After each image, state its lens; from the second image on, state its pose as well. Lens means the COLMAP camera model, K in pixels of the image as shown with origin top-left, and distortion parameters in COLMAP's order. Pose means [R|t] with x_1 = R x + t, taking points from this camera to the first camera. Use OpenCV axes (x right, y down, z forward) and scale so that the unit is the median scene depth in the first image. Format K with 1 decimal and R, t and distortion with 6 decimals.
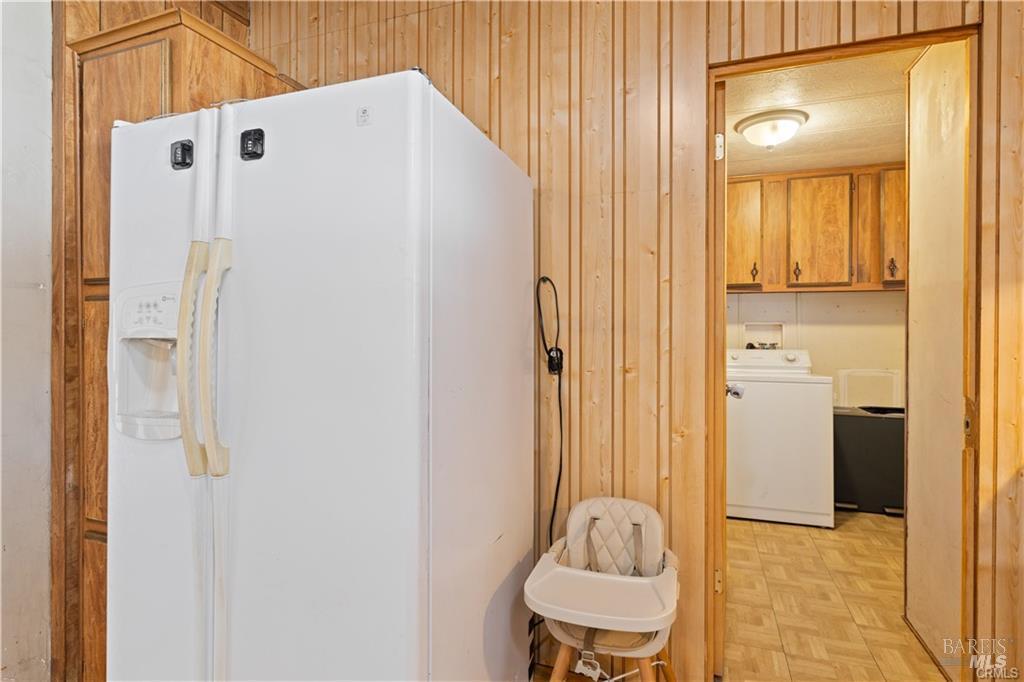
lens RADIAL K [[528.5, 0, 510.2], [0, 528.5, 330.5], [0, 0, 1]] dist [0.000904, -0.000092]
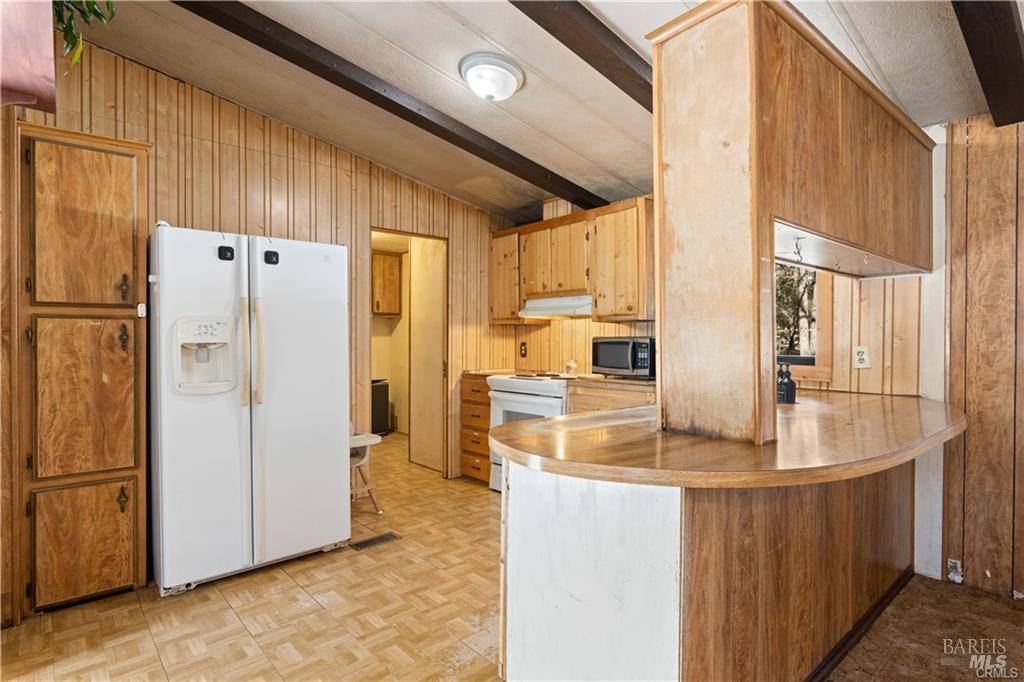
lens RADIAL K [[529.1, 0, 512.0], [0, 529.1, 341.0], [0, 0, 1]] dist [-0.002253, -0.001024]
pose [[0.495220, -0.004554, 0.868756, -1.392247], [0.001547, 0.999989, 0.004360, 0.000129], [-0.868766, -0.000815, 0.495221, -0.731445]]
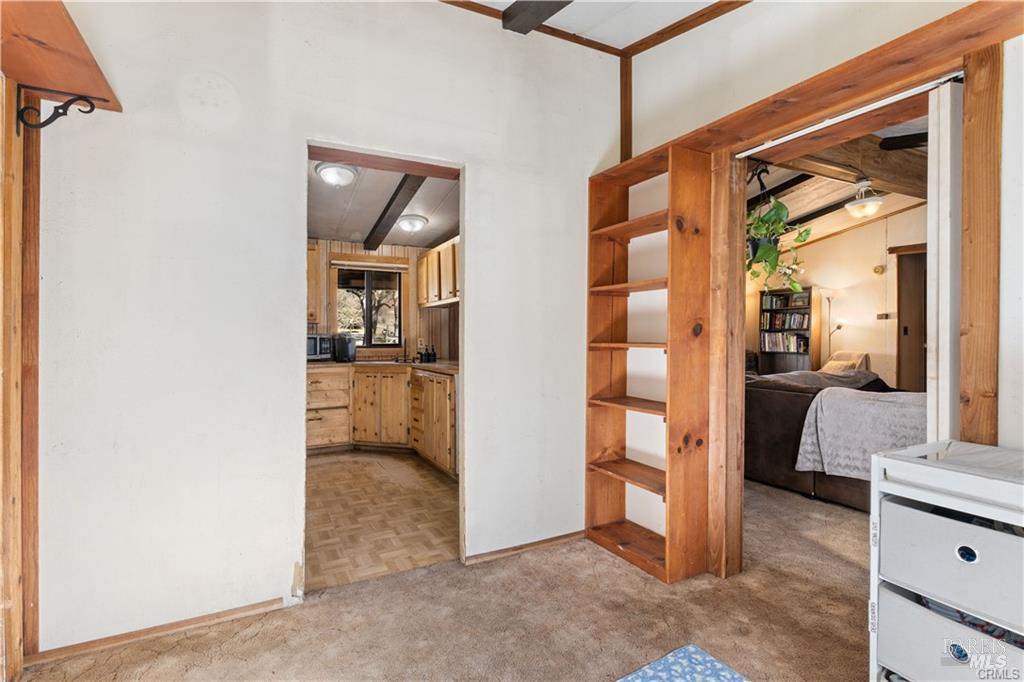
lens RADIAL K [[507.2, 0, 515.6], [0, 507.2, 343.1], [0, 0, 1]] dist [-0.000293, -0.000398]
pose [[-0.733211, -0.004433, 0.679986, -2.365107], [0.006401, 0.999889, 0.013421, 0.014876], [-0.679971, 0.014193, -0.733102, 1.384242]]
